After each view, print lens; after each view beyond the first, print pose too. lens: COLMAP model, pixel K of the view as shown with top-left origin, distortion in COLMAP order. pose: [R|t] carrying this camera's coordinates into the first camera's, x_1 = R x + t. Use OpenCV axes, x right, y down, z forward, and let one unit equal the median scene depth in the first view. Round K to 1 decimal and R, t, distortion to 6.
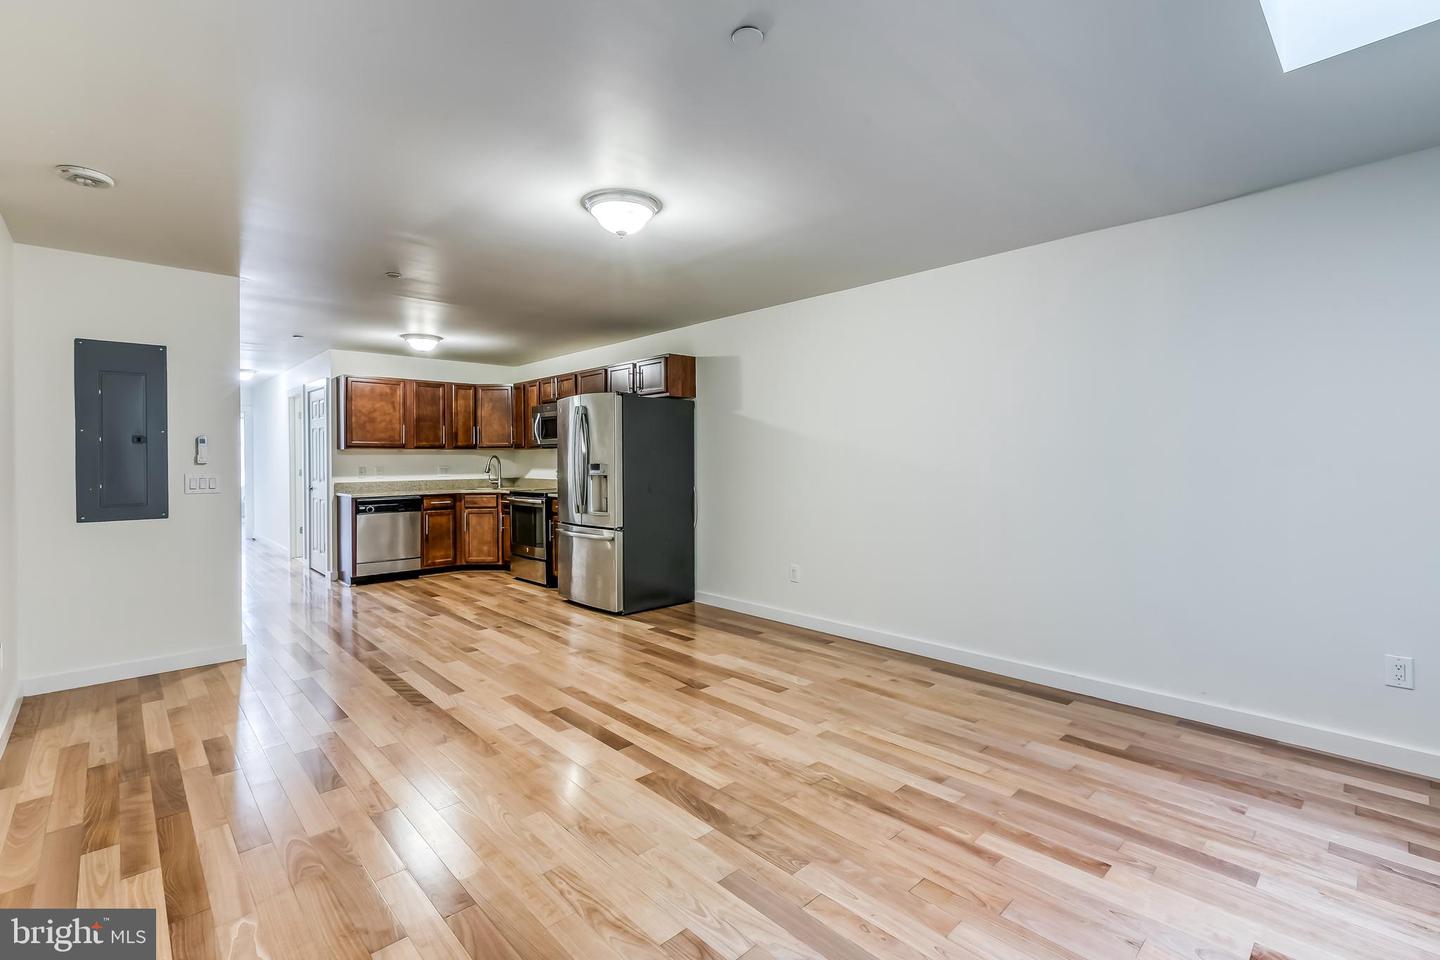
lens RADIAL K [[648.2, 0, 728.5], [0, 648.2, 461.4], [0, 0, 1]] dist [0.000953, 0.000314]
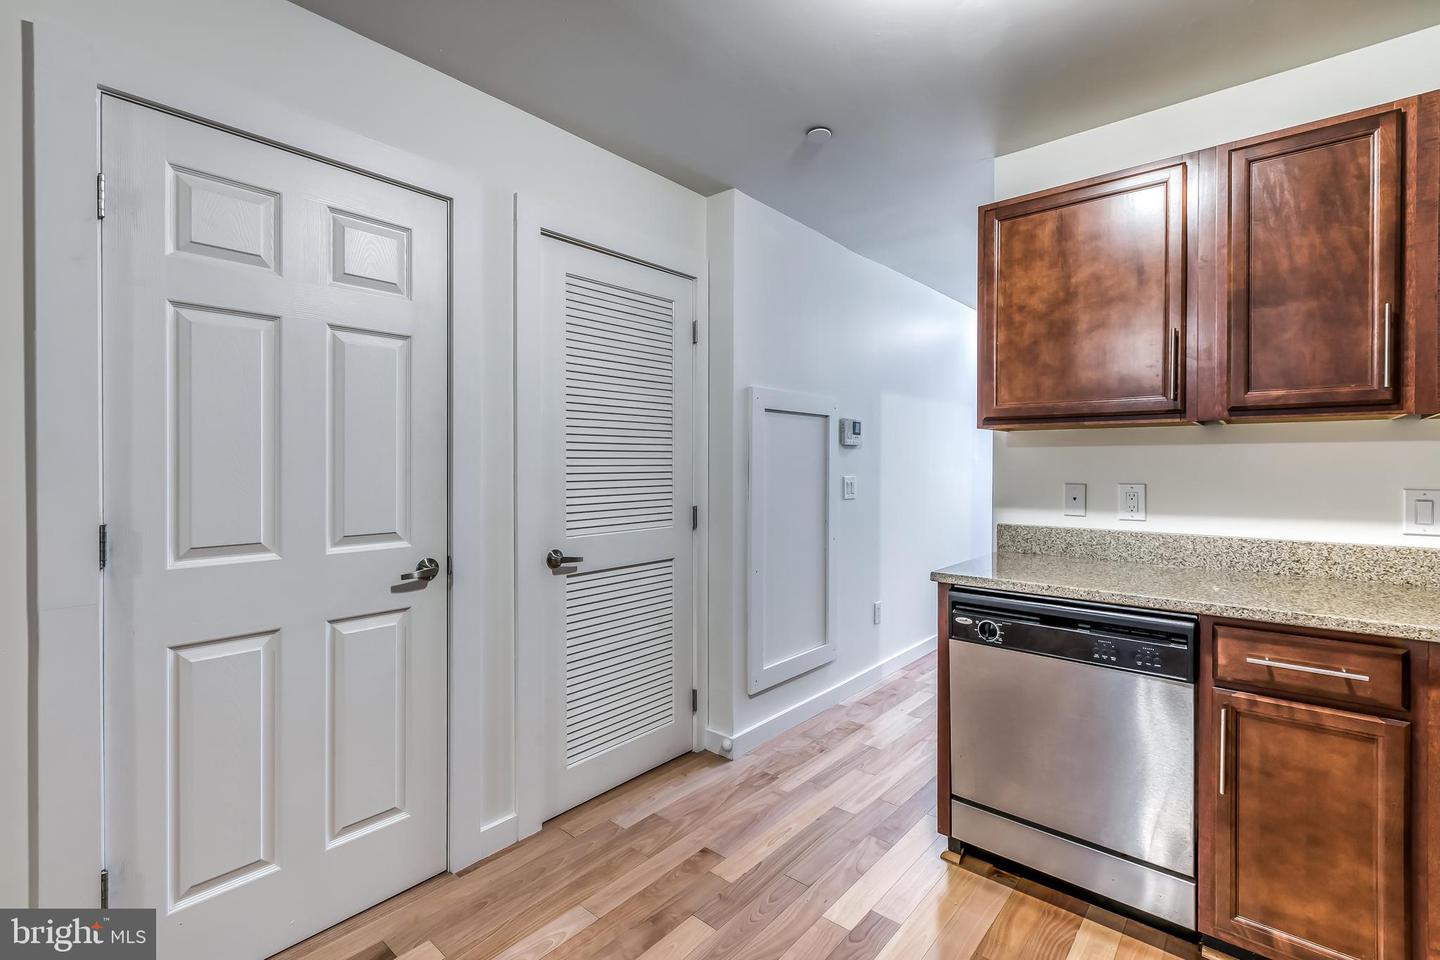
lens RADIAL K [[648.2, 0, 718.3], [0, 648.2, 465.5], [0, 0, 1]] dist [0.000953, 0.000314]
pose [[0.091231, 0.007783, -0.995799, -0.395223], [-0.005907, 0.999956, 0.007274, -0.002515], [0.995812, 0.005218, 0.091273, 1.225203]]
